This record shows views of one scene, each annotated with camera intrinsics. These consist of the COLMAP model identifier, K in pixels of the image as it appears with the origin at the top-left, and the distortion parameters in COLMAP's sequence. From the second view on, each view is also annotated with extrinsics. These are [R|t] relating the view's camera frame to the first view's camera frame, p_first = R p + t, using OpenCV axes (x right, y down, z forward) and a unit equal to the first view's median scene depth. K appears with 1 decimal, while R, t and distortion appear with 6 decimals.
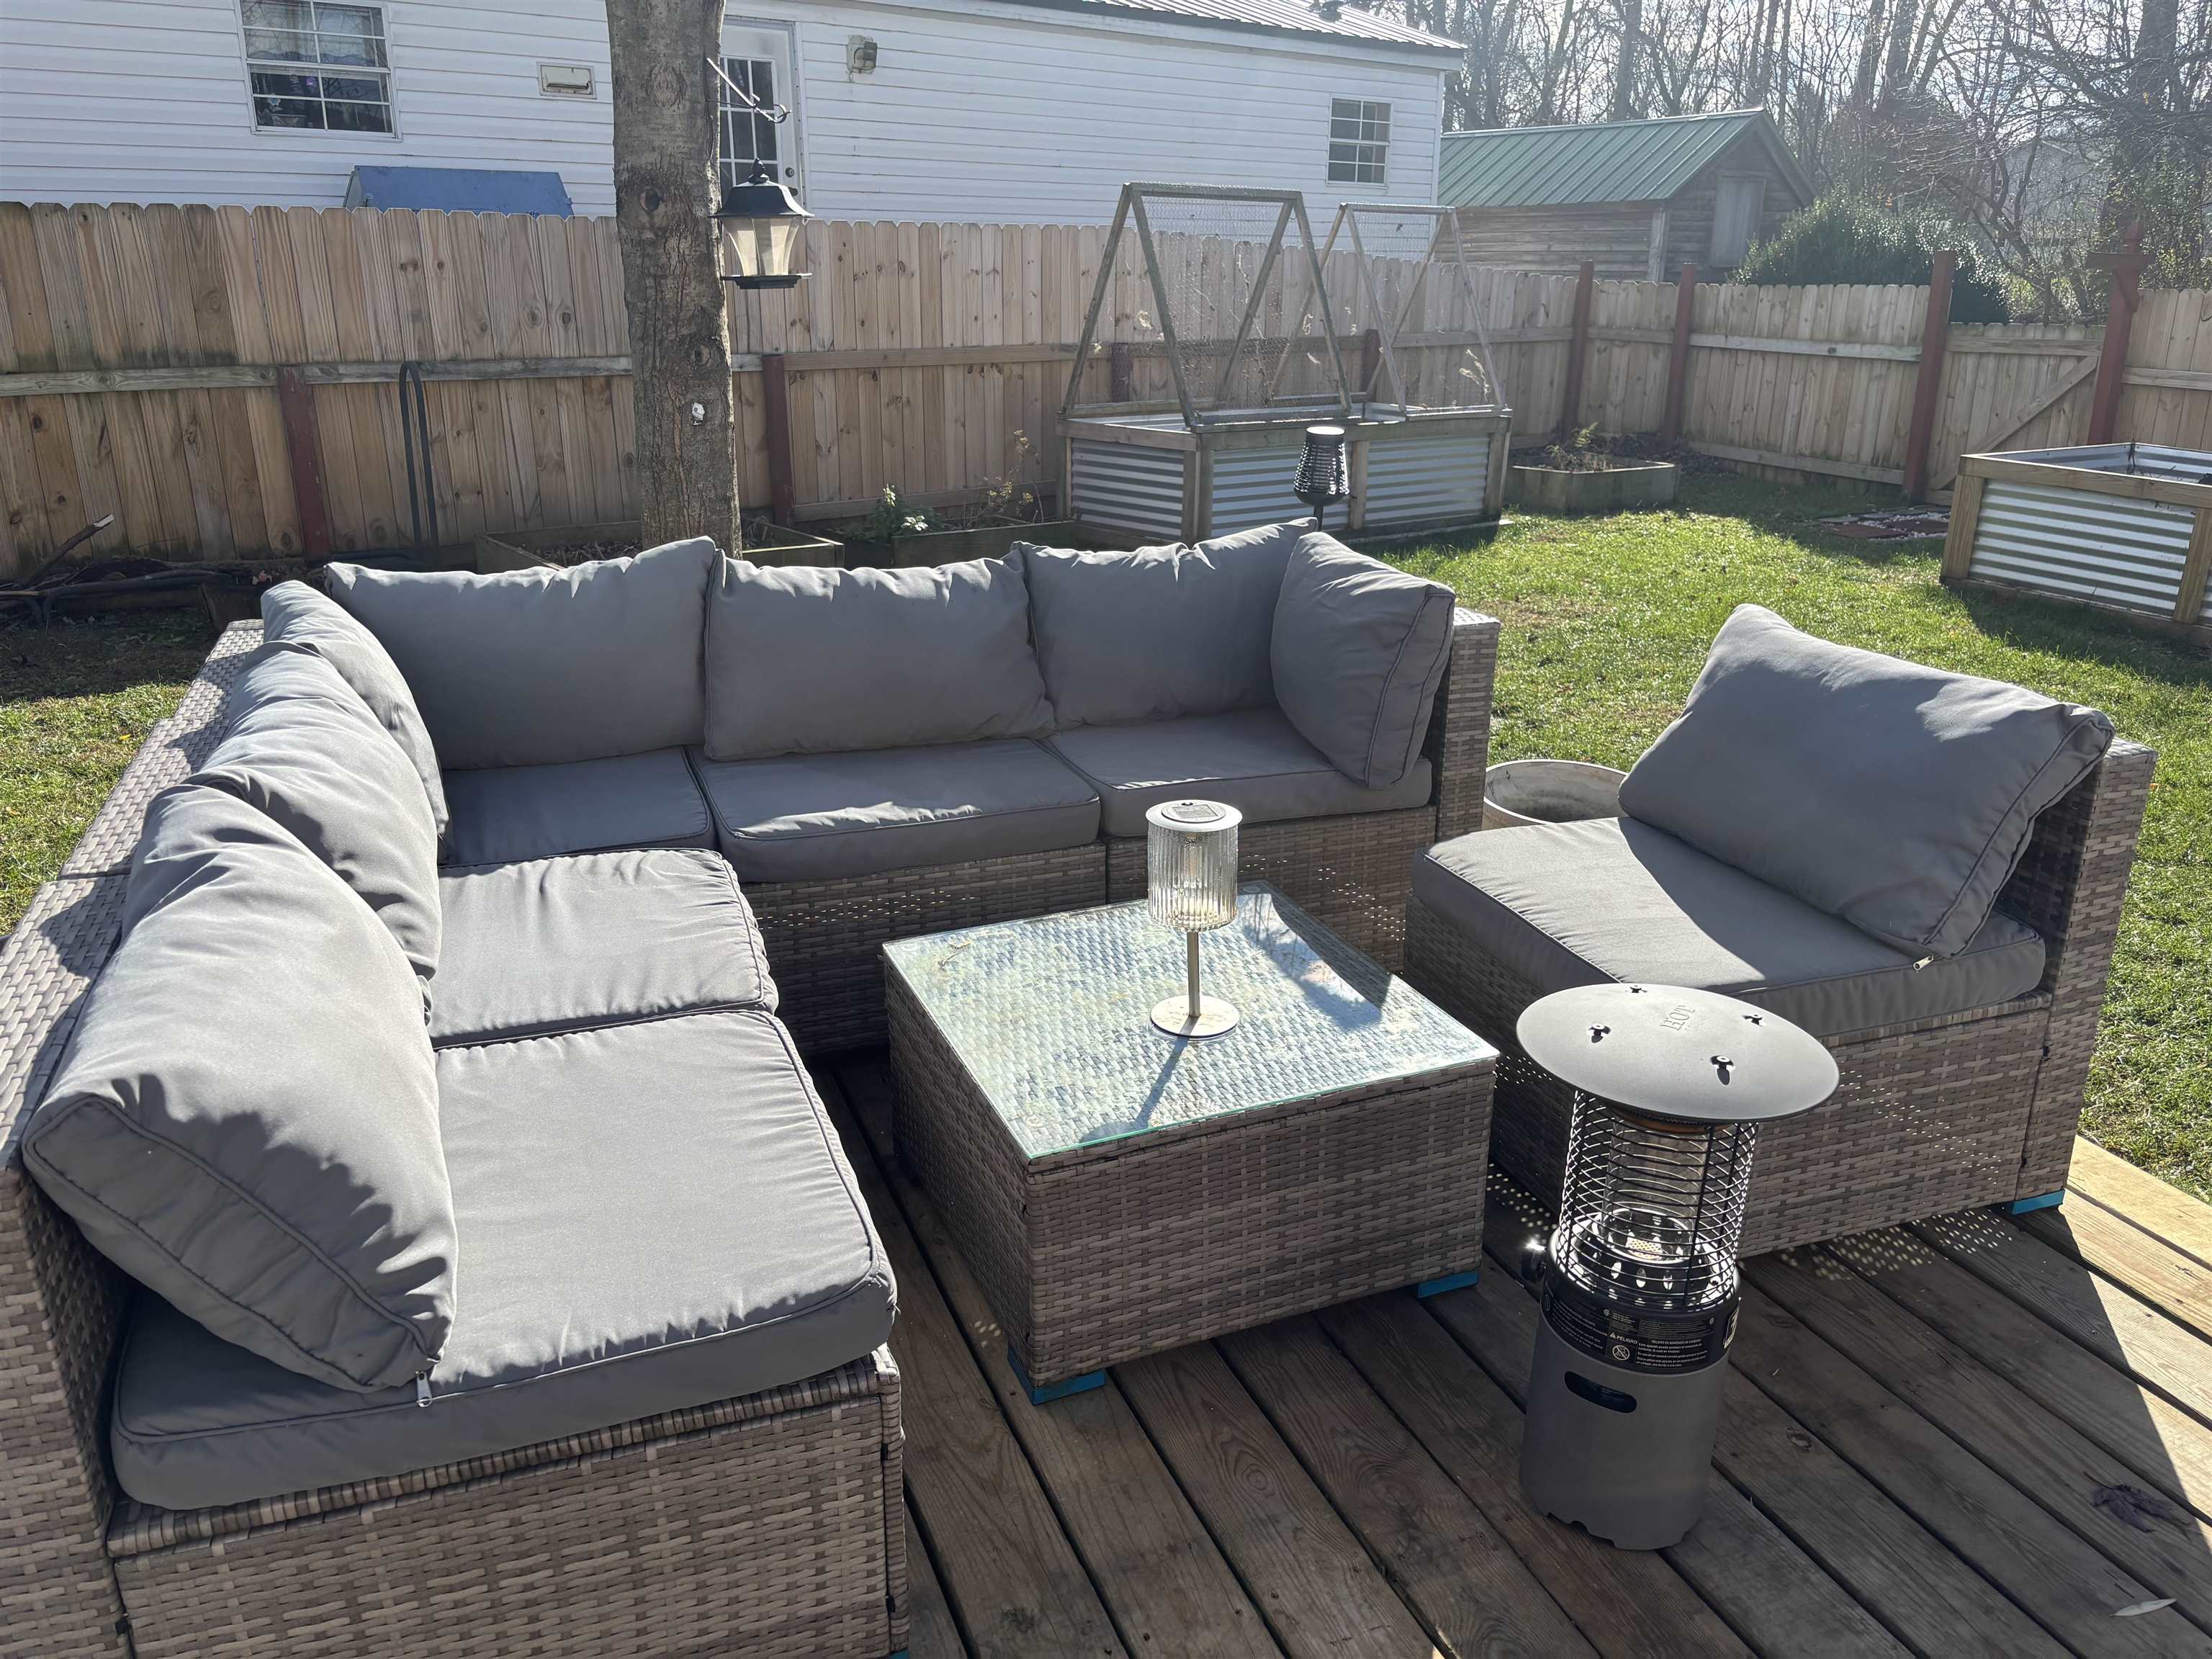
lens RADIAL K [[1673.3, 0, 1114.3], [0, 1673.3, 835.9], [0, 0, 1]] dist [0.029012, -0.008009]
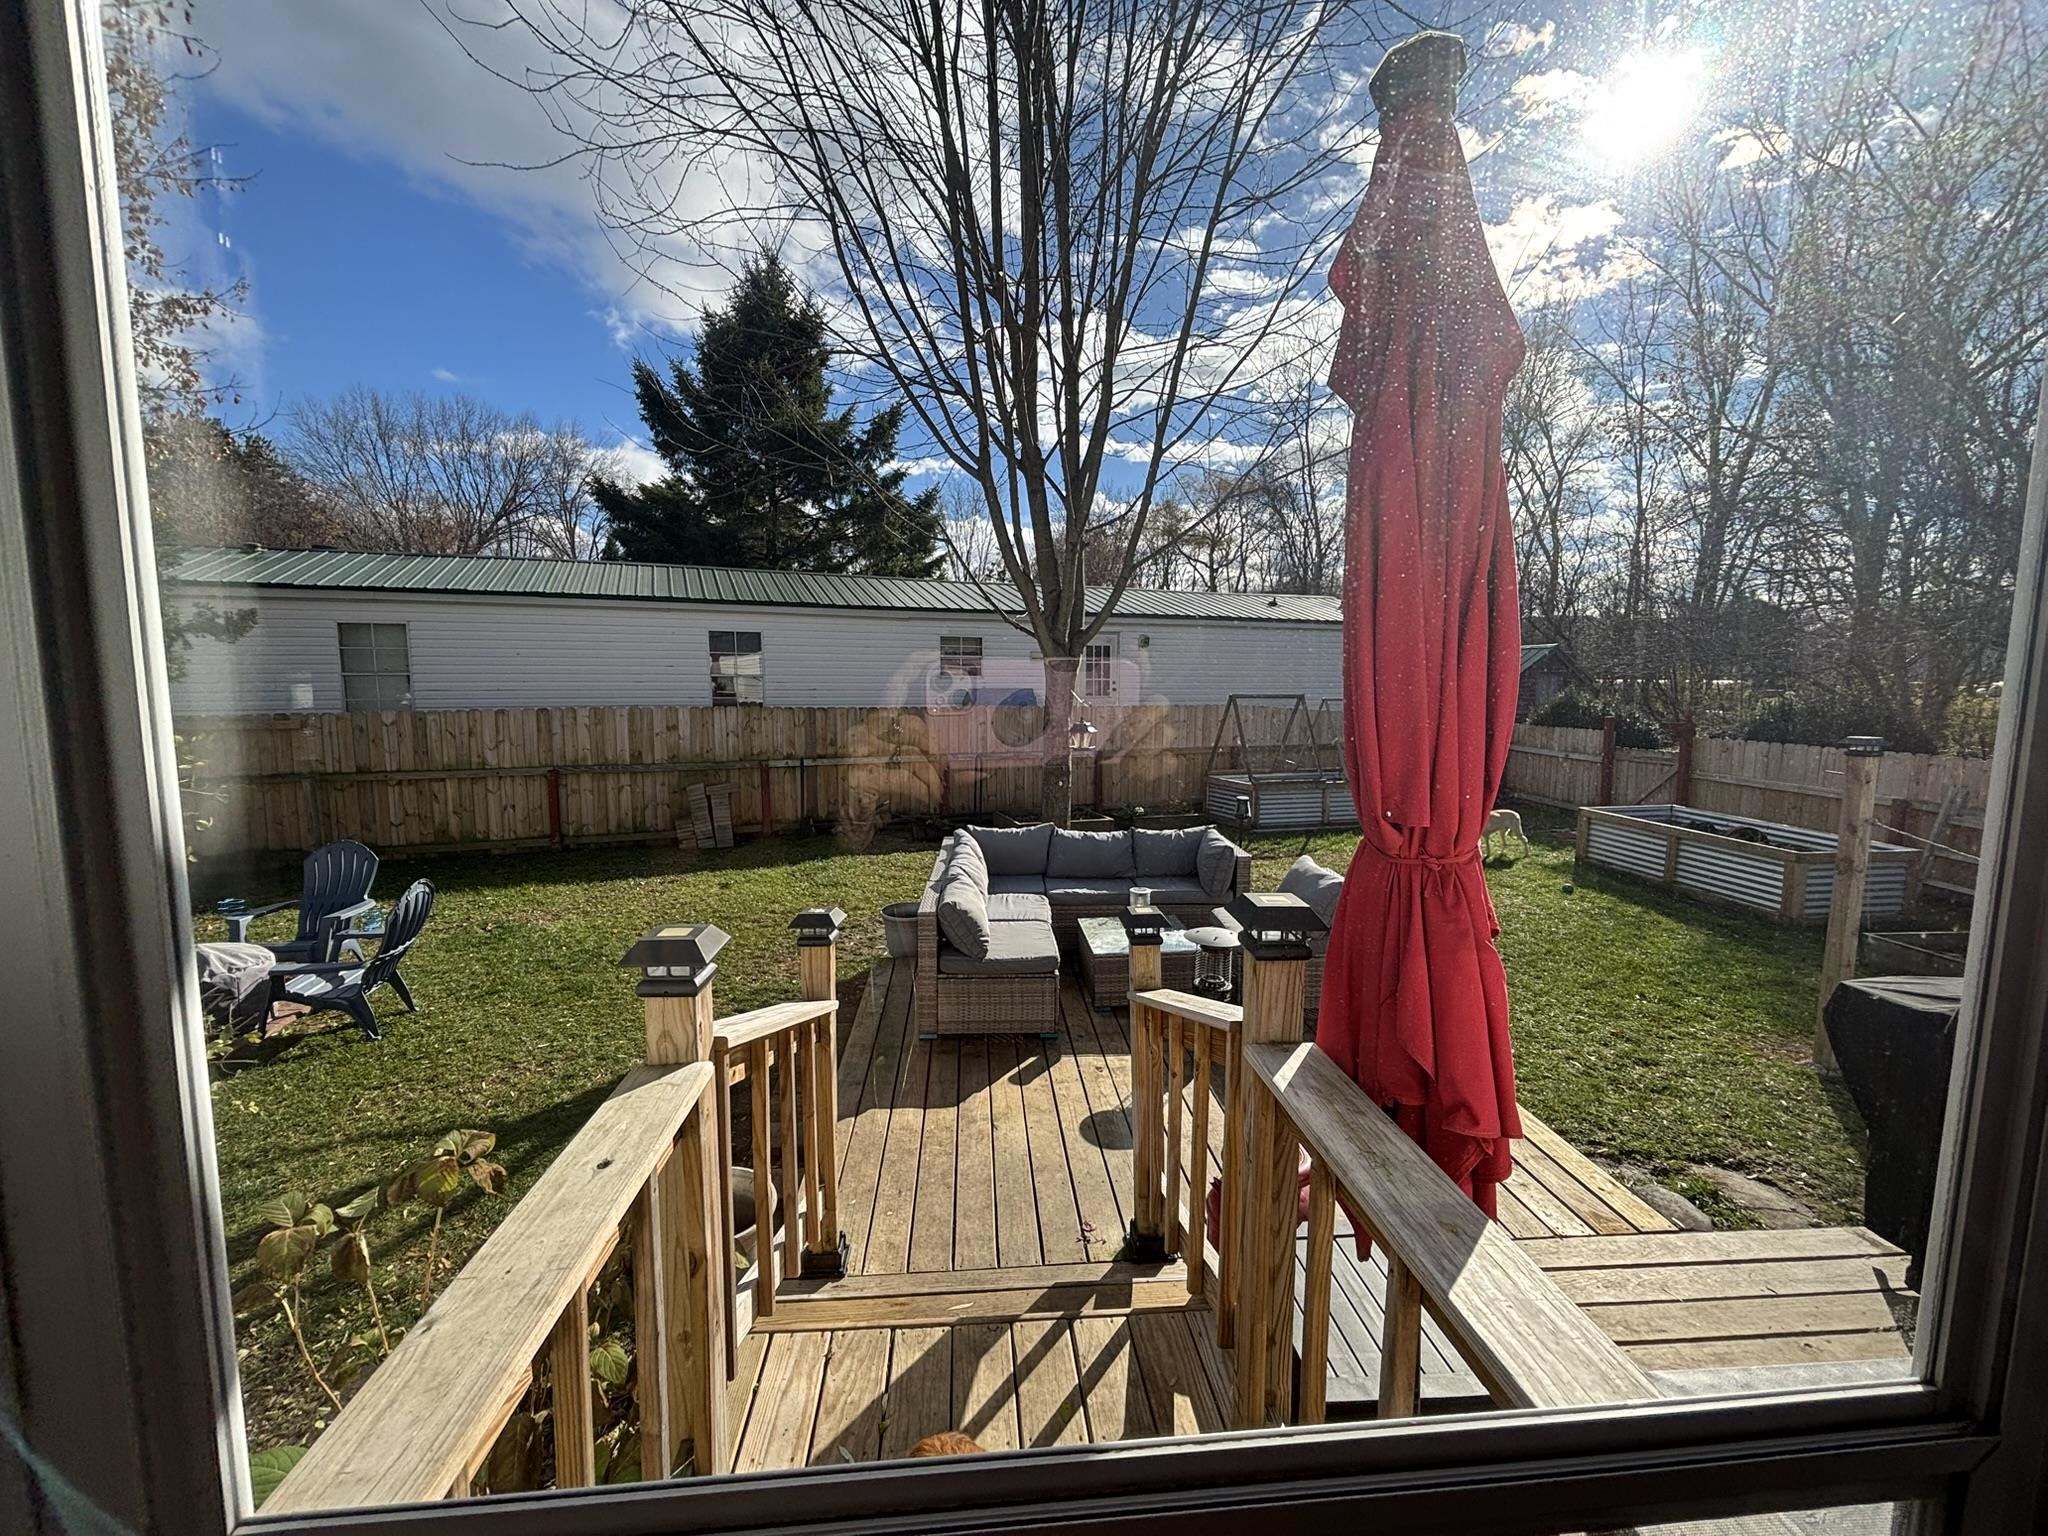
lens RADIAL K [[829.7, 0, 1033.1], [0, 829.7, 764.9], [0, 0, 1]] dist [-0.004263, 0.001161]
pose [[0.954540, 0.030922, -0.296473, 0.336919], [-0.097904, 0.971950, -0.213841, 0.133956], [0.281545, 0.233146, 0.930793, -1.018702]]
